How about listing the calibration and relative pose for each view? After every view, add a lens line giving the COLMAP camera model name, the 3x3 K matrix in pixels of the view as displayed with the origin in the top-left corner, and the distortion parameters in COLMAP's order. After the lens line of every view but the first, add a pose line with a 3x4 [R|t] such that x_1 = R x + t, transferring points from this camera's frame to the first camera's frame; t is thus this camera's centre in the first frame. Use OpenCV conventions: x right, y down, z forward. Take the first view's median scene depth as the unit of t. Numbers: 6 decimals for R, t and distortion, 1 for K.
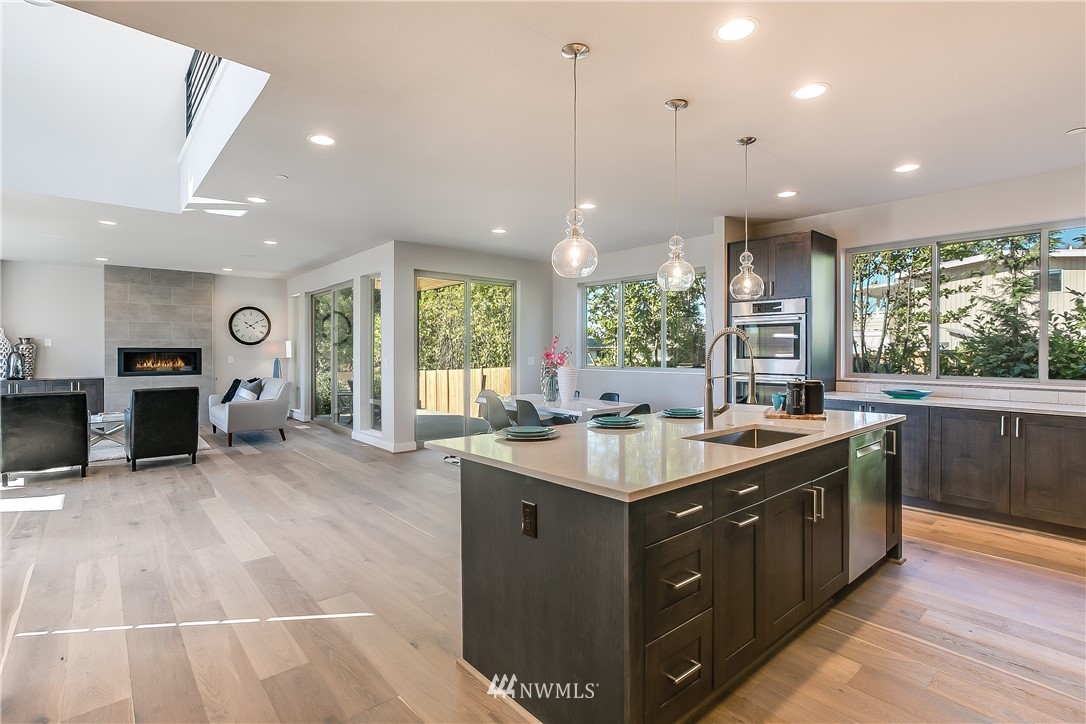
lens RADIAL K [[521.9, 0, 545.2], [0, 521.9, 358.8], [0, 0, 1]] dist [-0.044985, 0.023020]
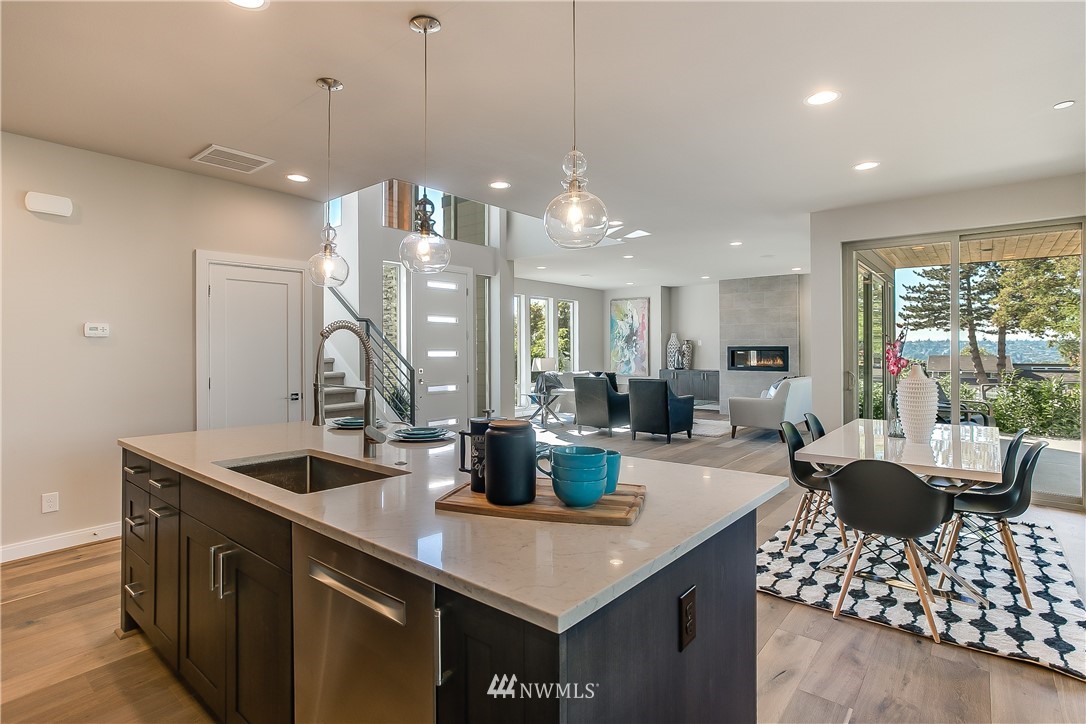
lens RADIAL K [[529.2, 0, 538.8], [0, 529.2, 355.2], [0, 0, 1]] dist [-0.034884, 0.000517]
pose [[0.147039, 0.011762, -0.989061, 0.730619], [-0.011322, 0.999884, 0.010208, -0.018447], [0.989066, 0.009697, 0.147155, 0.774577]]
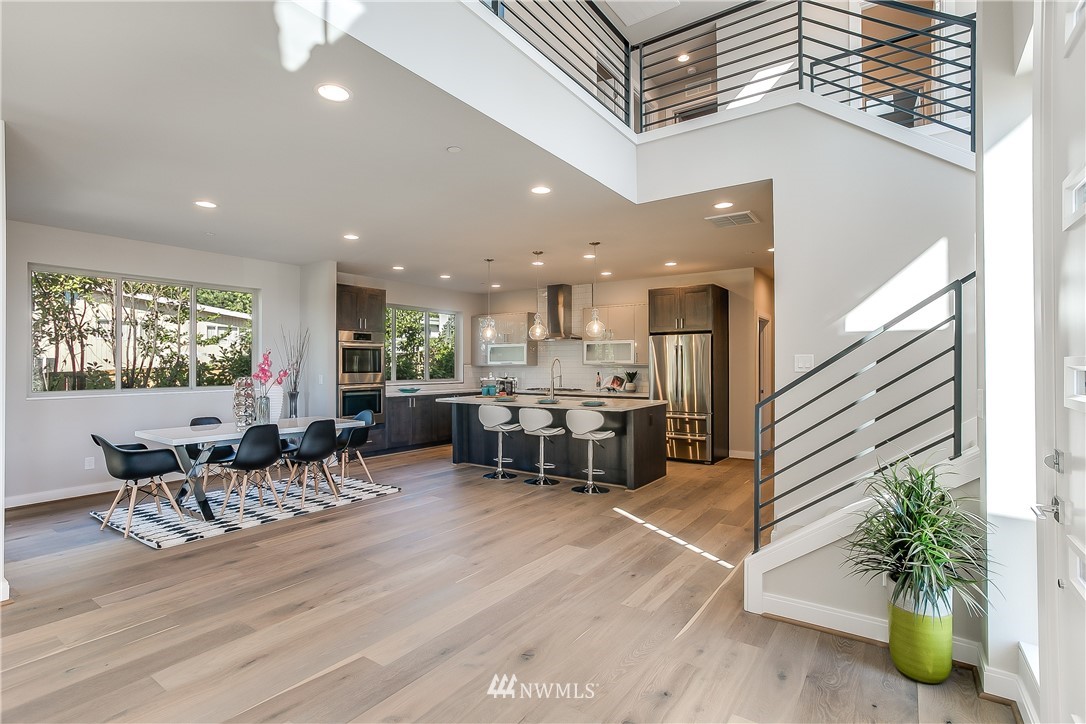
lens RADIAL K [[529.2, 0, 538.8], [0, 529.2, 355.2], [0, 0, 1]] dist [-0.034884, 0.000517]
pose [[-0.228314, 0.019691, 0.973388, -1.408939], [0.015069, 0.999747, -0.016690, -0.021854], [-0.973471, 0.010857, -0.228553, 1.116226]]
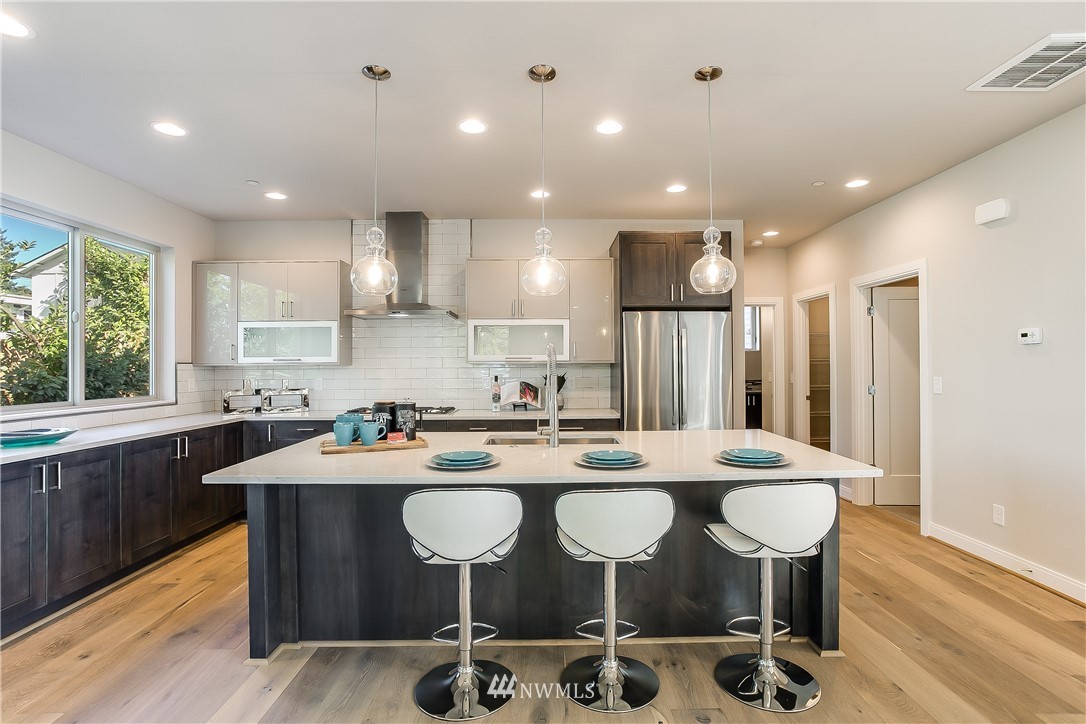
lens RADIAL K [[521.9, 0, 545.2], [0, 521.9, 358.8], [0, 0, 1]] dist [-0.044985, 0.023020]
pose [[-0.756870, 0.013225, 0.653432, -0.222929], [0.016640, 0.999861, -0.000962, -0.021086], [-0.653354, 0.010145, -0.756984, 1.208964]]
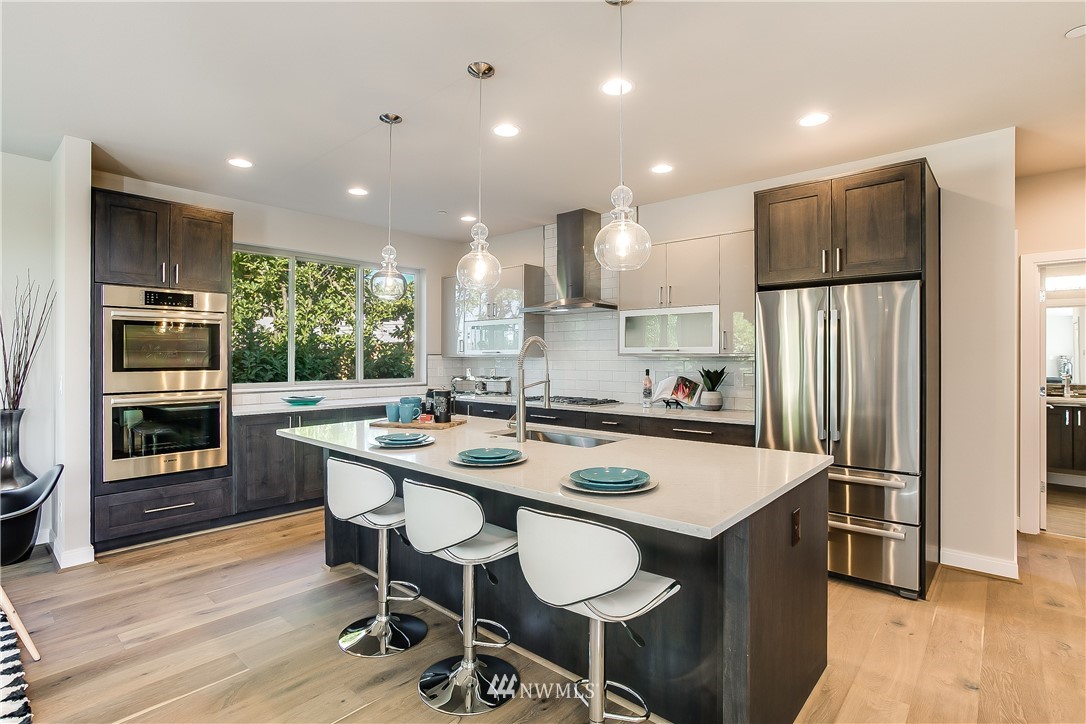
lens RADIAL K [[529.2, 0, 538.8], [0, 529.2, 355.2], [0, 0, 1]] dist [-0.034884, 0.000517]
pose [[-0.114234, 0.003859, 0.993446, -0.459218], [0.013585, 0.999905, -0.002322, -0.016208], [-0.993361, 0.013231, -0.114276, 0.746892]]
